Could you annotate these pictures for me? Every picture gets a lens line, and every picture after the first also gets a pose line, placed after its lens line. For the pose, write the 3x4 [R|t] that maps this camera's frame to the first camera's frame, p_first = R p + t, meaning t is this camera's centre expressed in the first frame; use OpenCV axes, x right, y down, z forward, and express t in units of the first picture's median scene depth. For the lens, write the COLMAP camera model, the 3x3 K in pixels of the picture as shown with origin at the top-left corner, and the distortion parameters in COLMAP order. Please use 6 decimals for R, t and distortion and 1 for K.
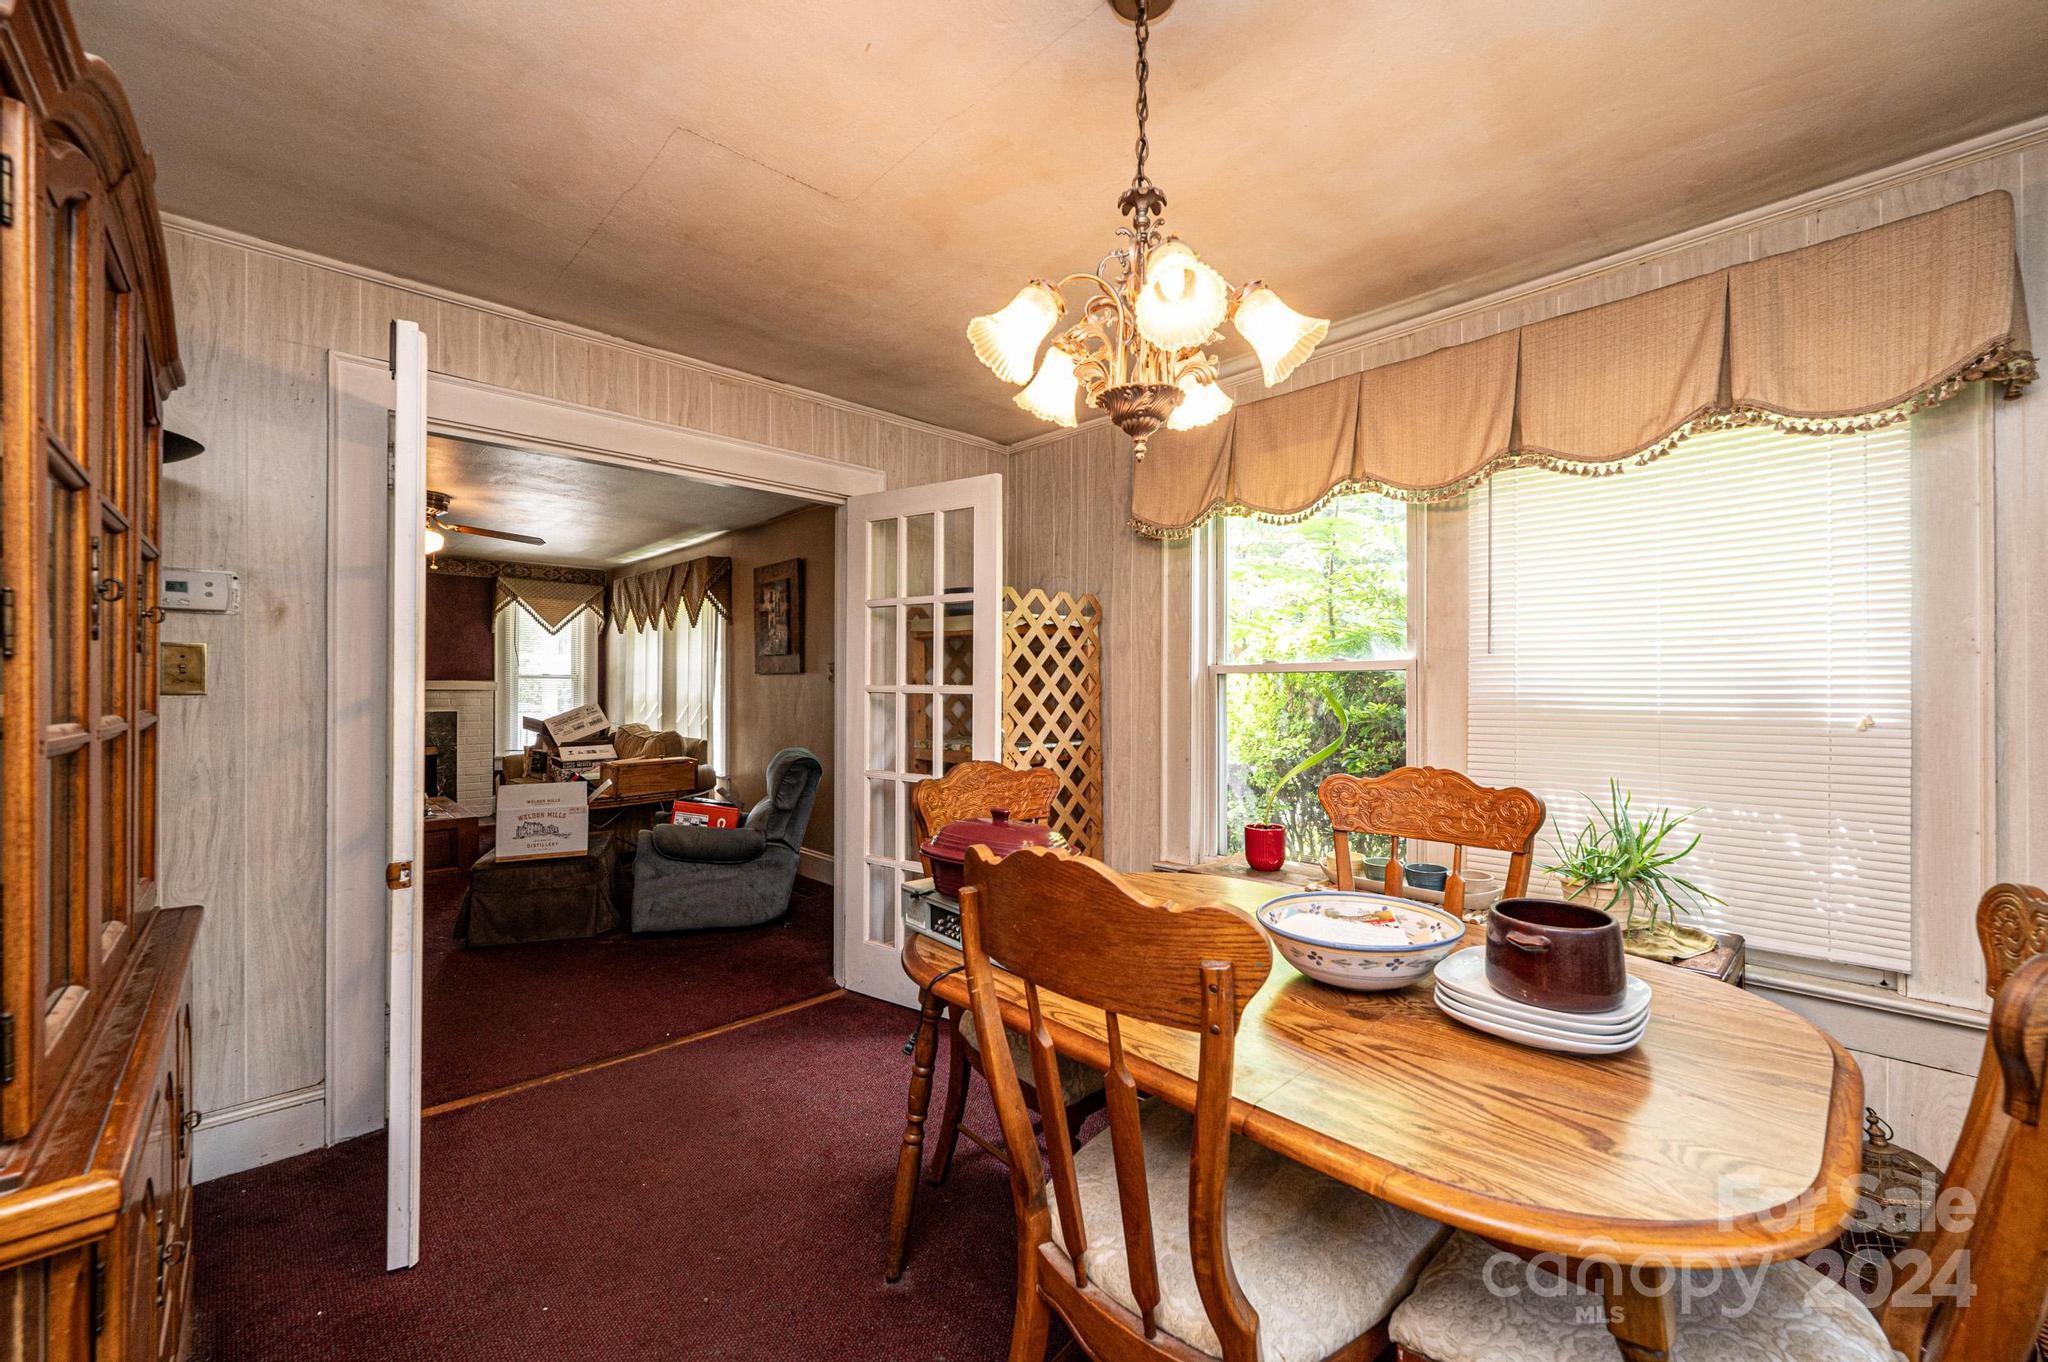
lens RADIAL K [[811.2, 0, 1017.5], [0, 811.2, 679.8], [0, 0, 1]] dist [0.000767, 0.000292]
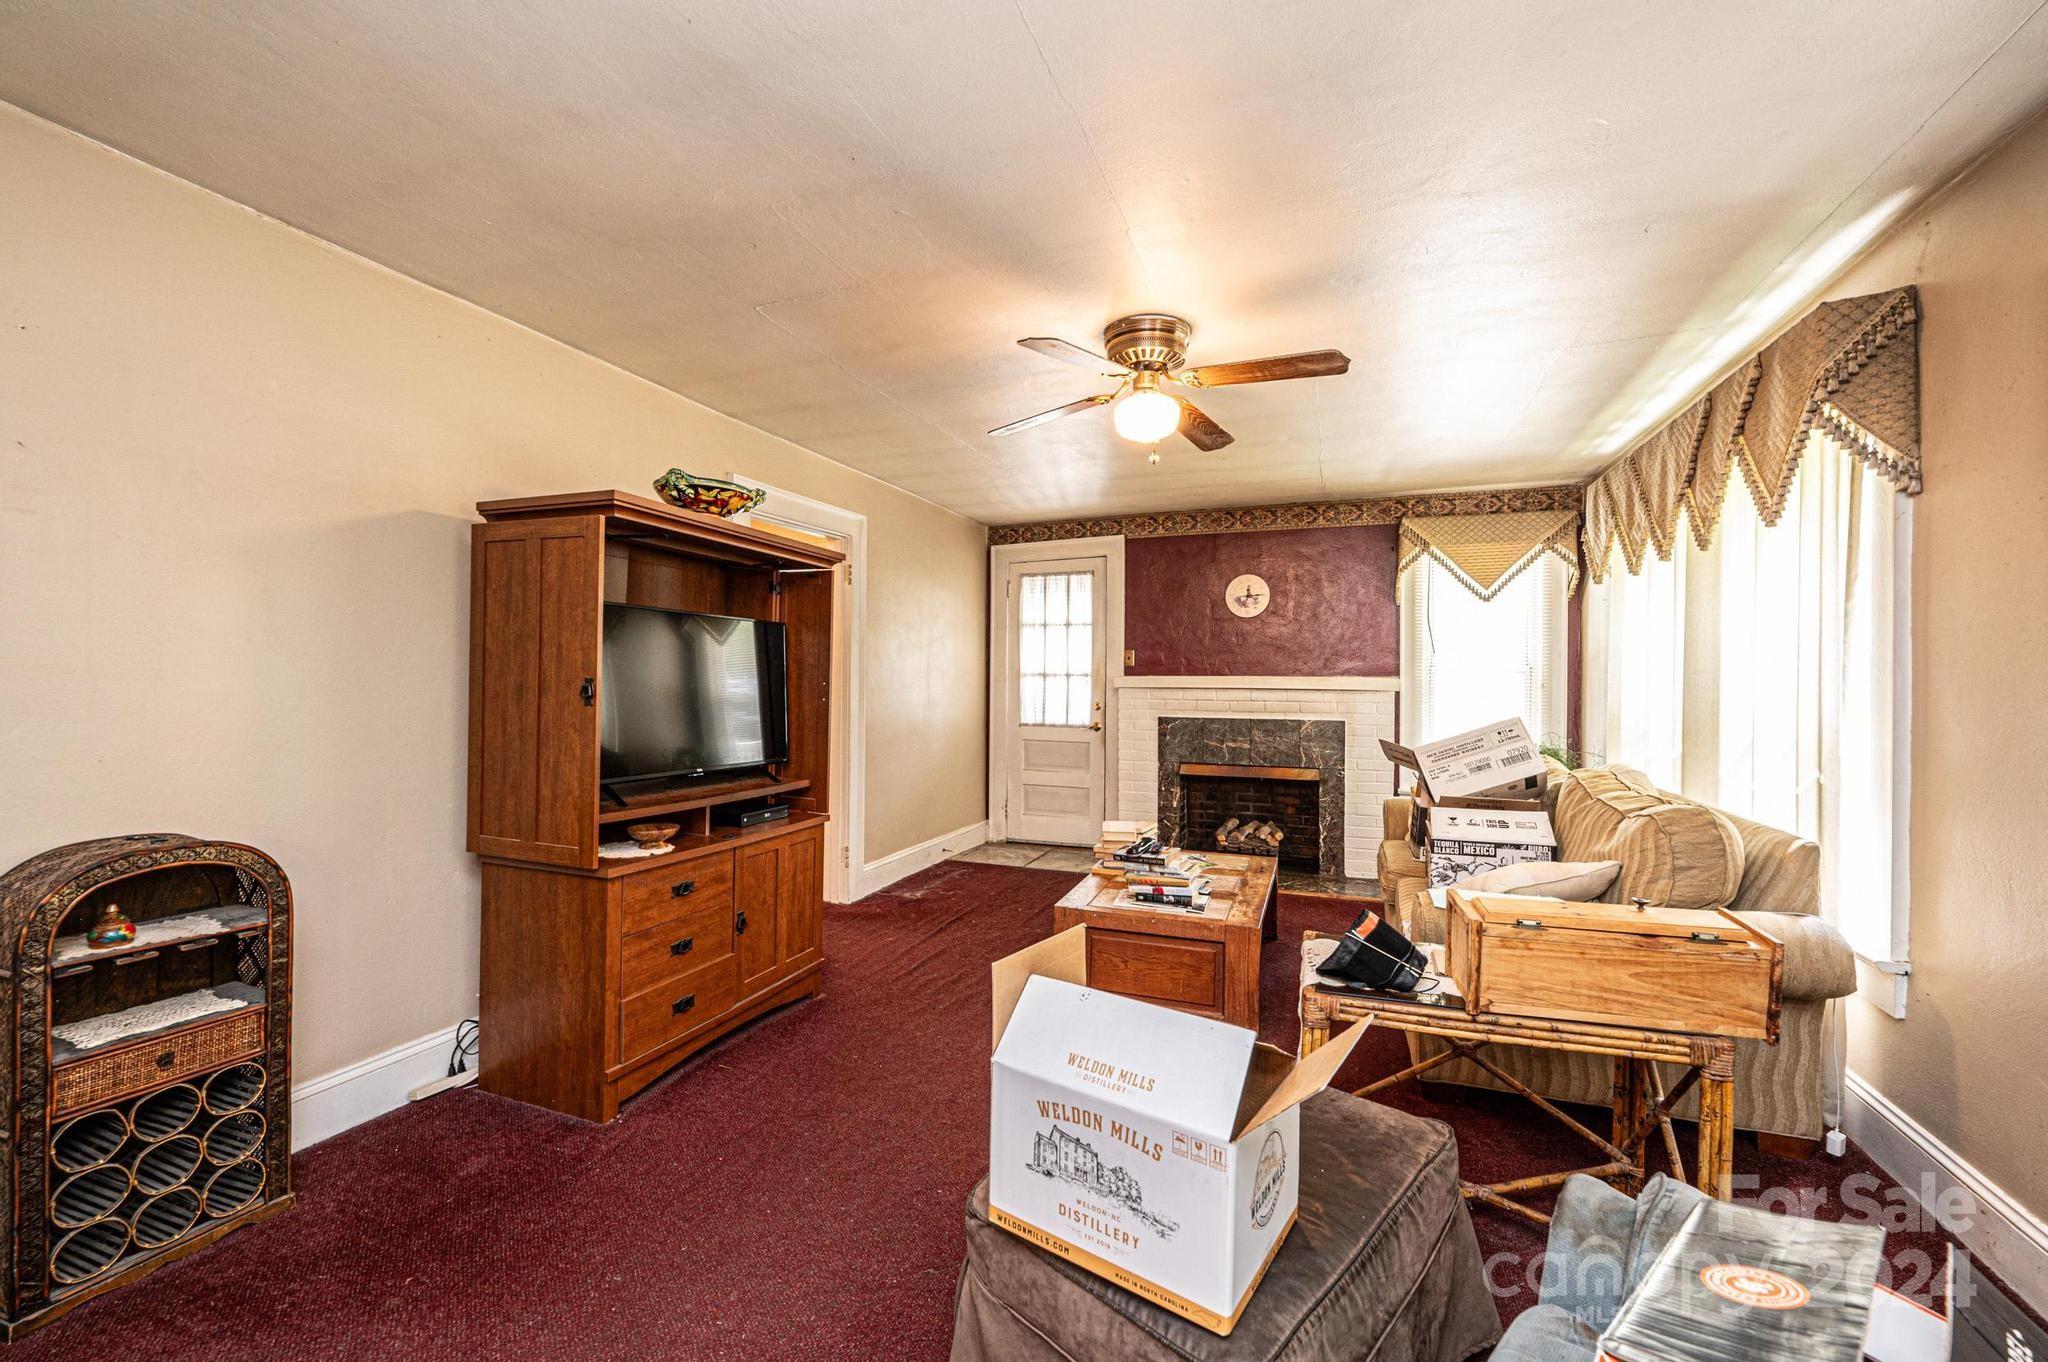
lens RADIAL K [[813.1, 0, 1026.4], [0, 813.1, 681.8], [0, 0, 1]] dist [0.001001, 0.000200]
pose [[0.426320, 0.000046, -0.904572, -0.191104], [0.001322, 0.999999, 0.000674, 0.005025], [0.904571, -0.001483, 0.426320, 0.489710]]
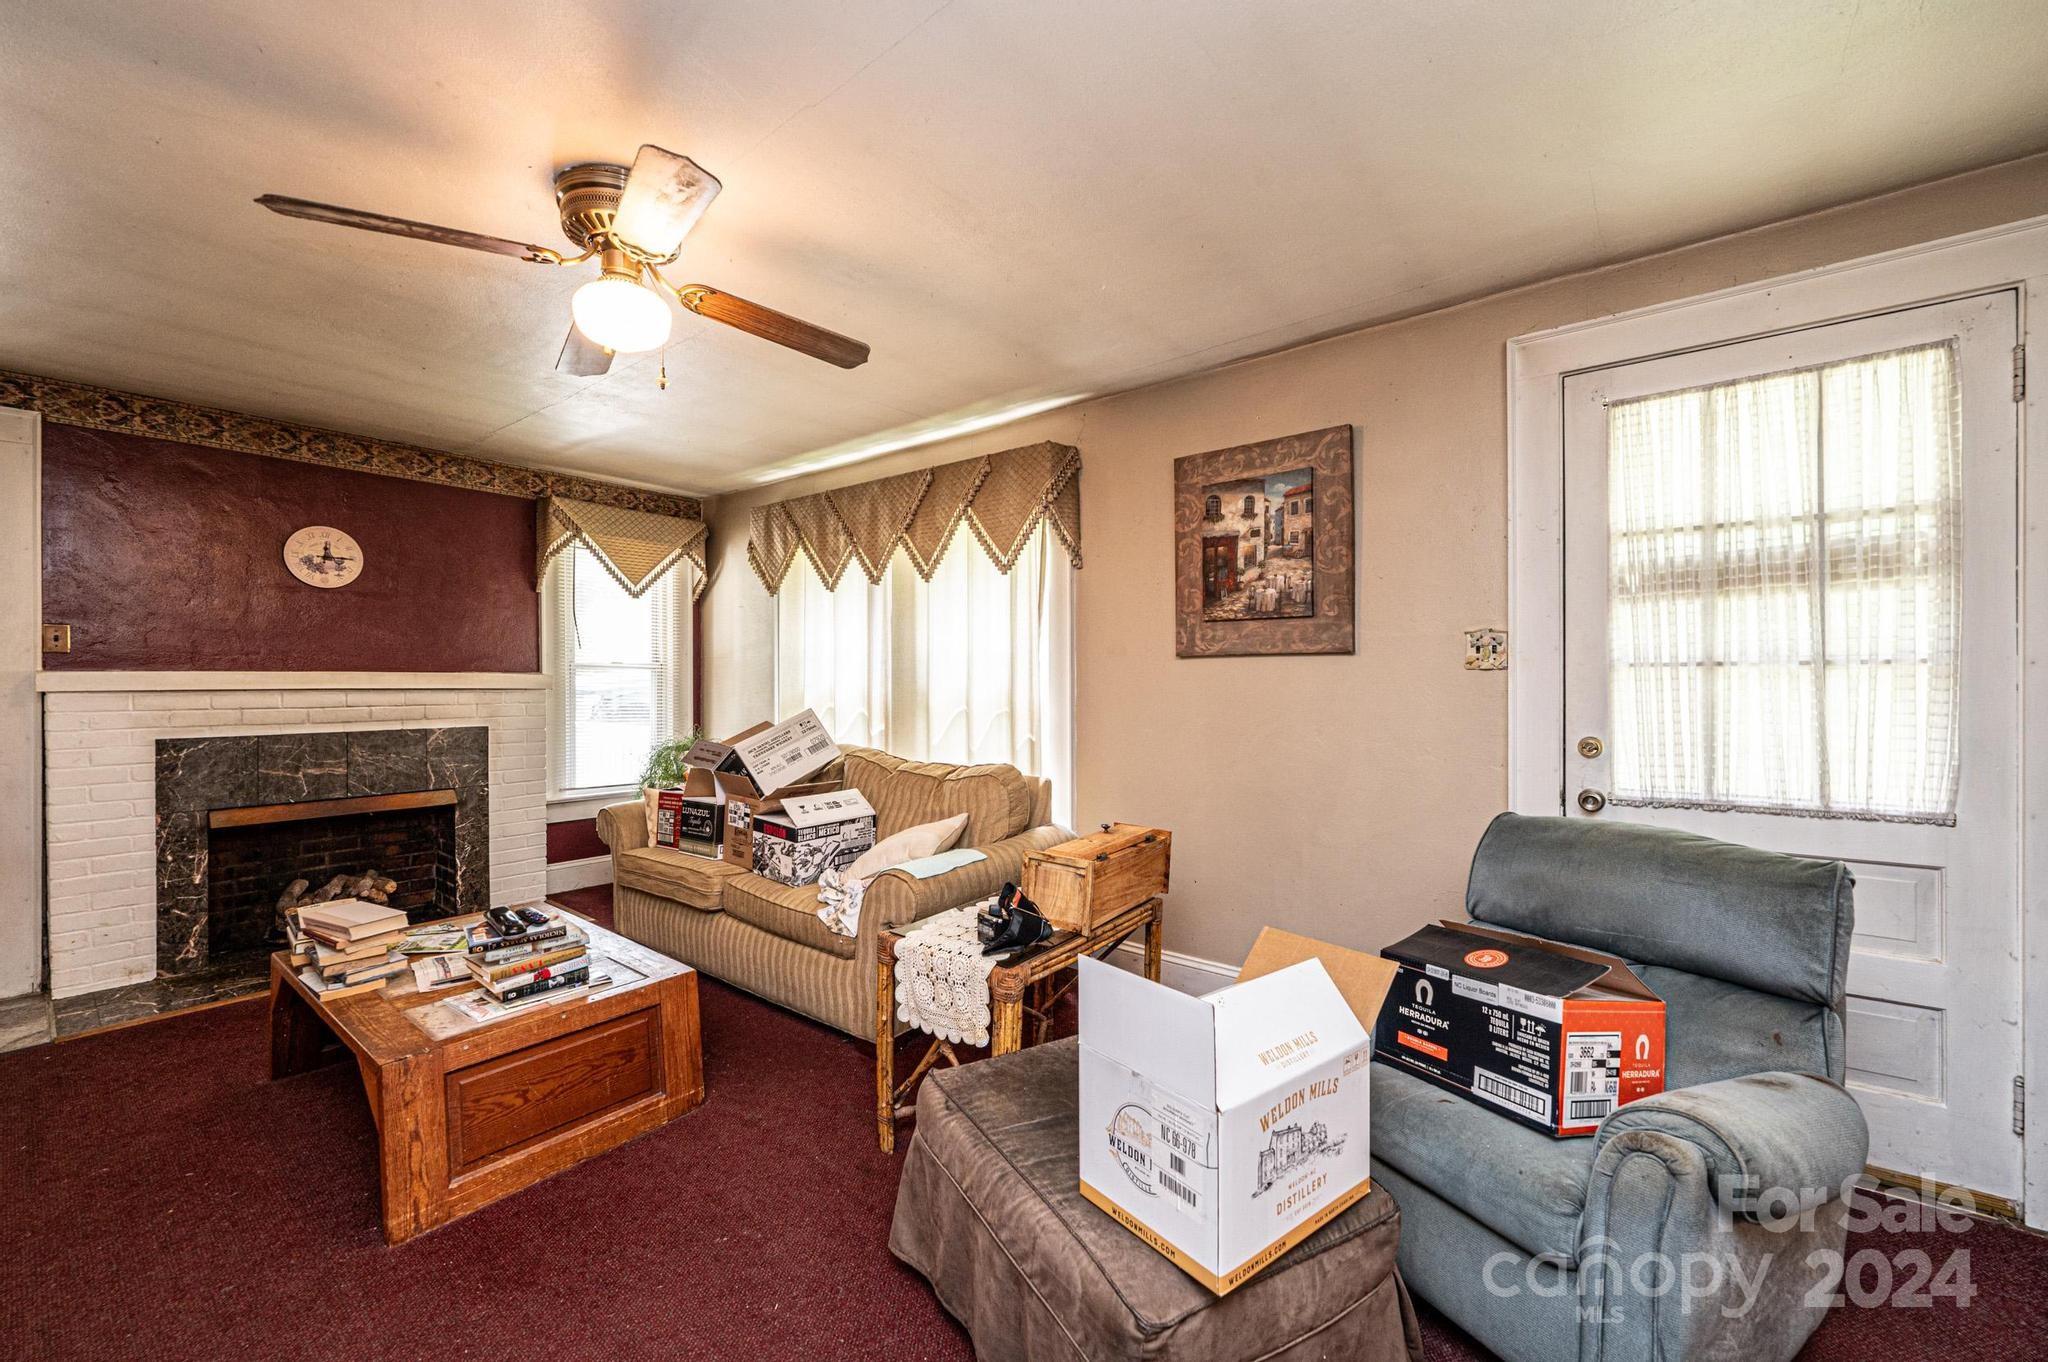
lens RADIAL K [[813.1, 0, 1026.4], [0, 813.1, 681.8], [0, 0, 1]] dist [0.001001, 0.000200]
pose [[0.990874, -0.004694, 0.134707, -0.418507], [0.003445, 0.999949, 0.009506, 0.003590], [-0.134744, -0.008955, 0.990840, 0.407710]]
